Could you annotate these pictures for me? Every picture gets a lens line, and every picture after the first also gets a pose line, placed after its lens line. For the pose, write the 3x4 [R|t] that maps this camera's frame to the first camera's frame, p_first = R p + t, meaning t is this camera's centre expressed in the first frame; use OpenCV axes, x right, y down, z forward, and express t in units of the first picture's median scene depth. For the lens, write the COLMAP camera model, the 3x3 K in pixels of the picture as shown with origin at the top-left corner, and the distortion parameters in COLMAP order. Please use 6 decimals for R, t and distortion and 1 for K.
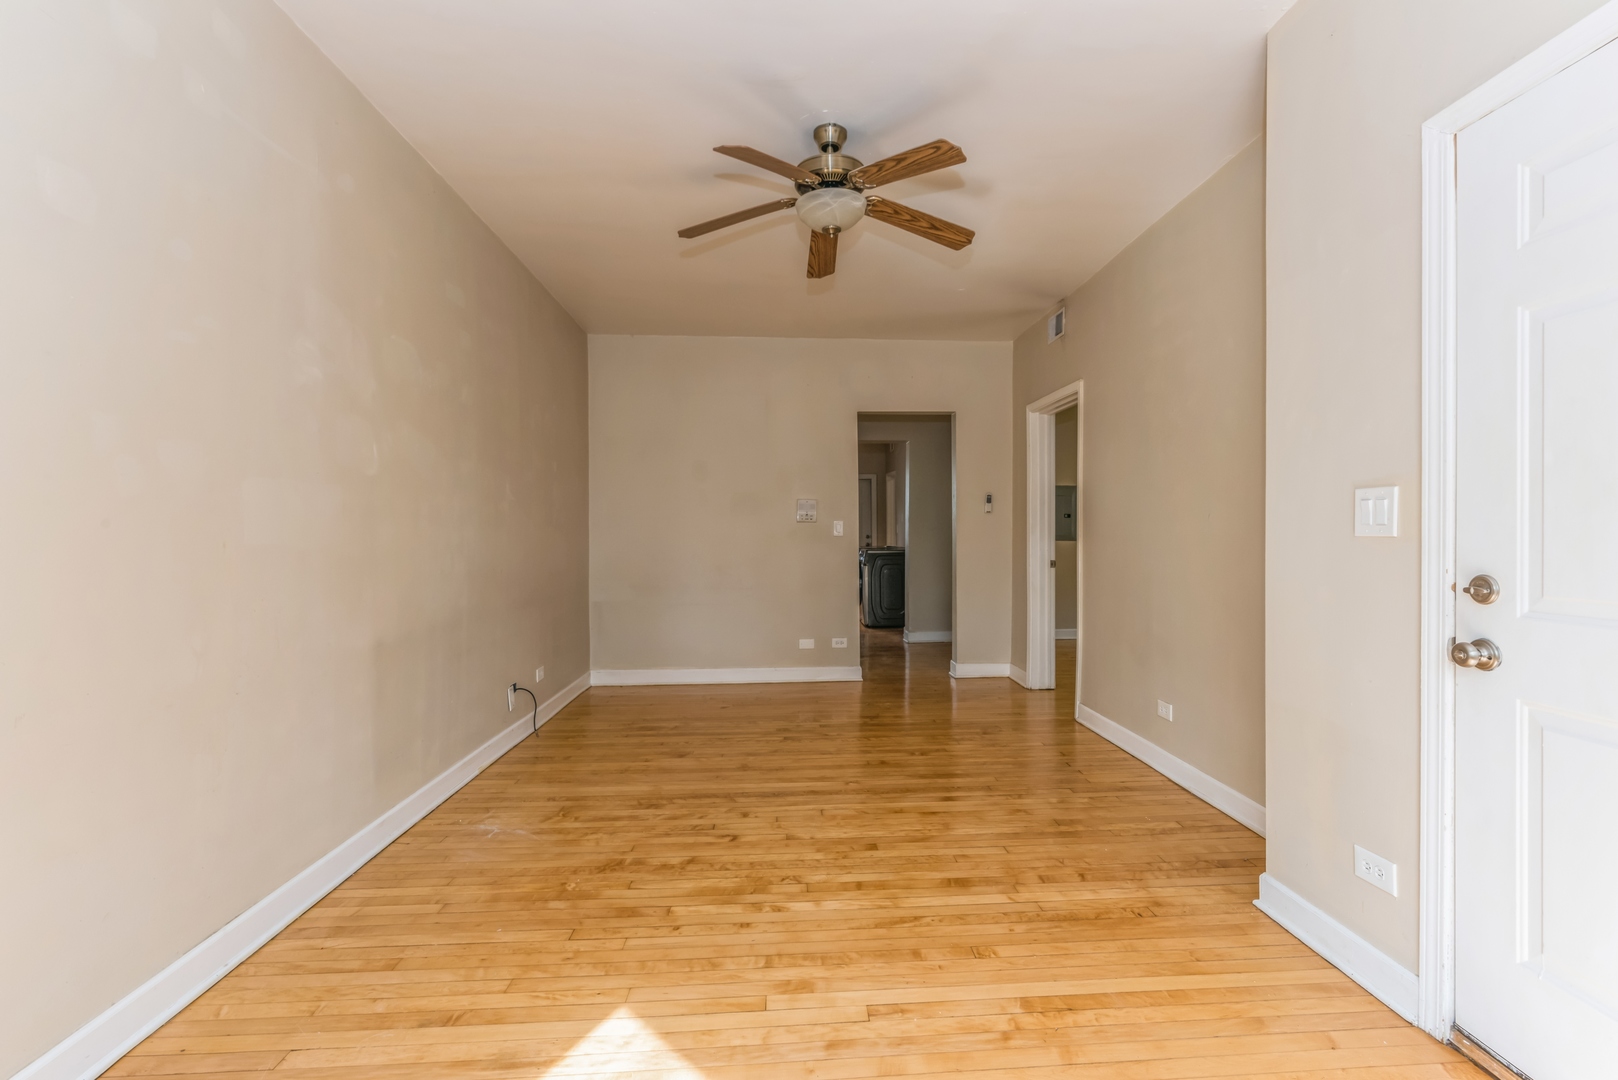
lens RADIAL K [[691.5, 0, 815.9], [0, 691.5, 530.2], [0, 0, 1]] dist [0.000413, 0.000178]
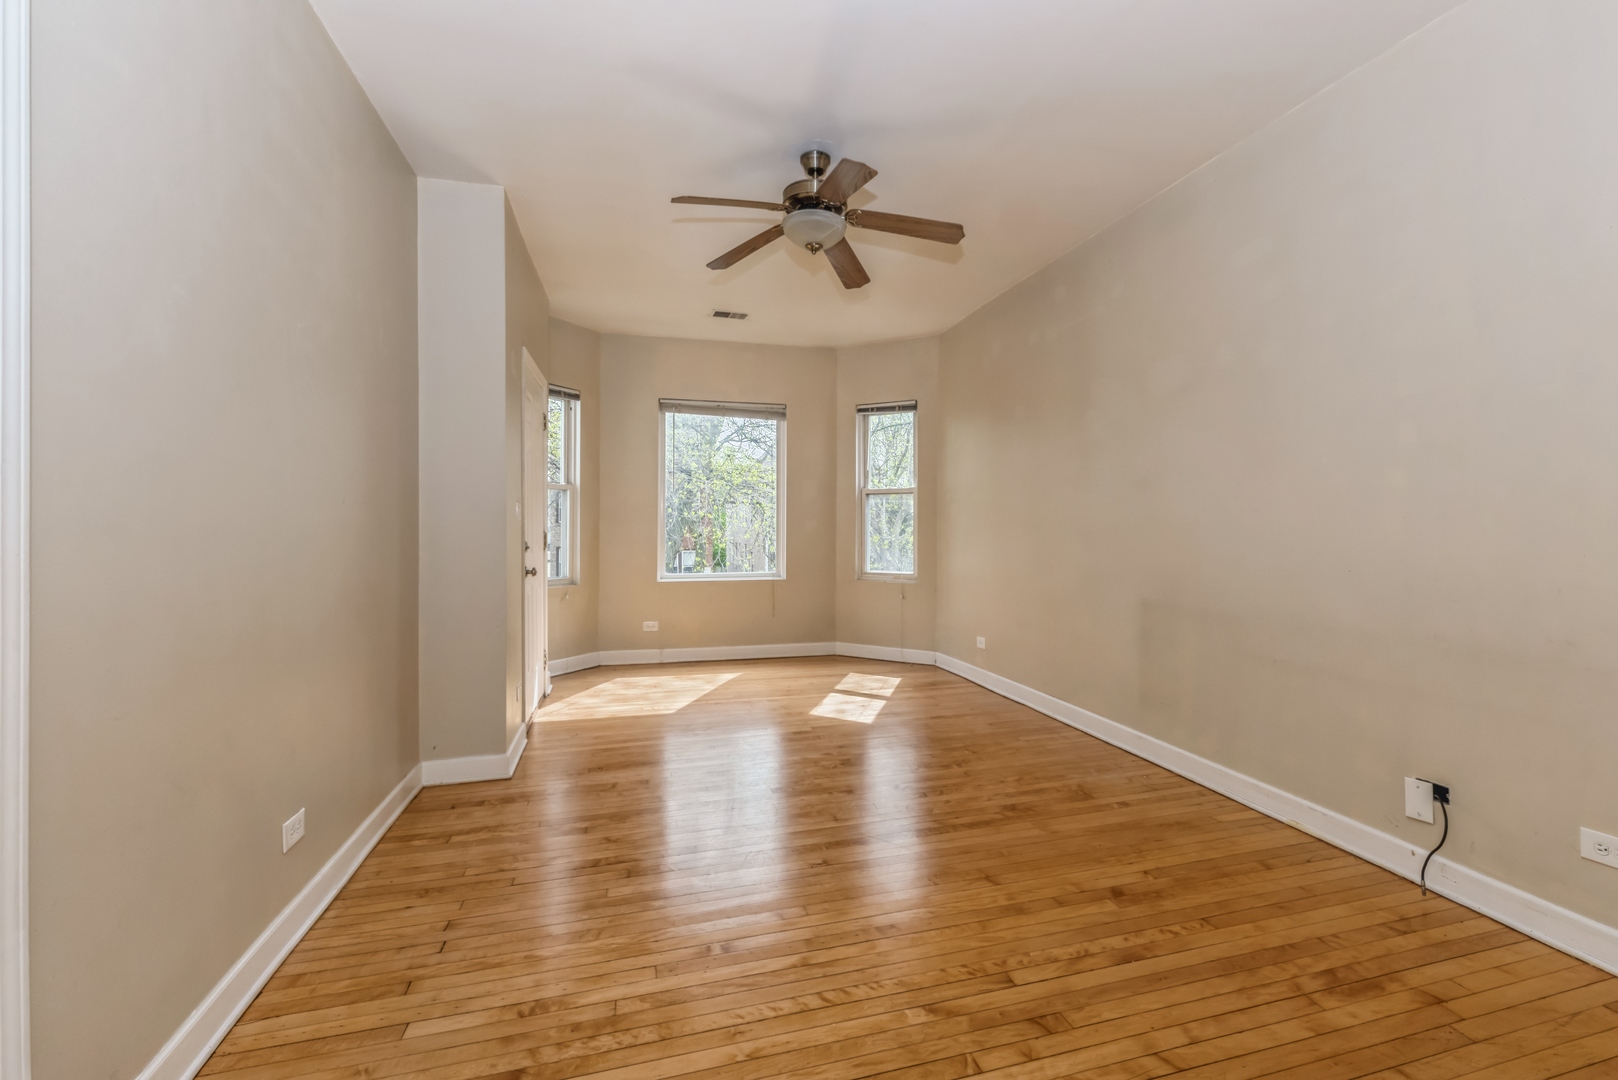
lens RADIAL K [[691.5, 0, 815.9], [0, 691.5, 530.2], [0, 0, 1]] dist [0.000413, 0.000178]
pose [[-0.978867, 0.008326, -0.204326, 0.222352], [0.008845, 0.999960, -0.001629, 0.018138], [0.204304, -0.003402, -0.978902, 1.914513]]
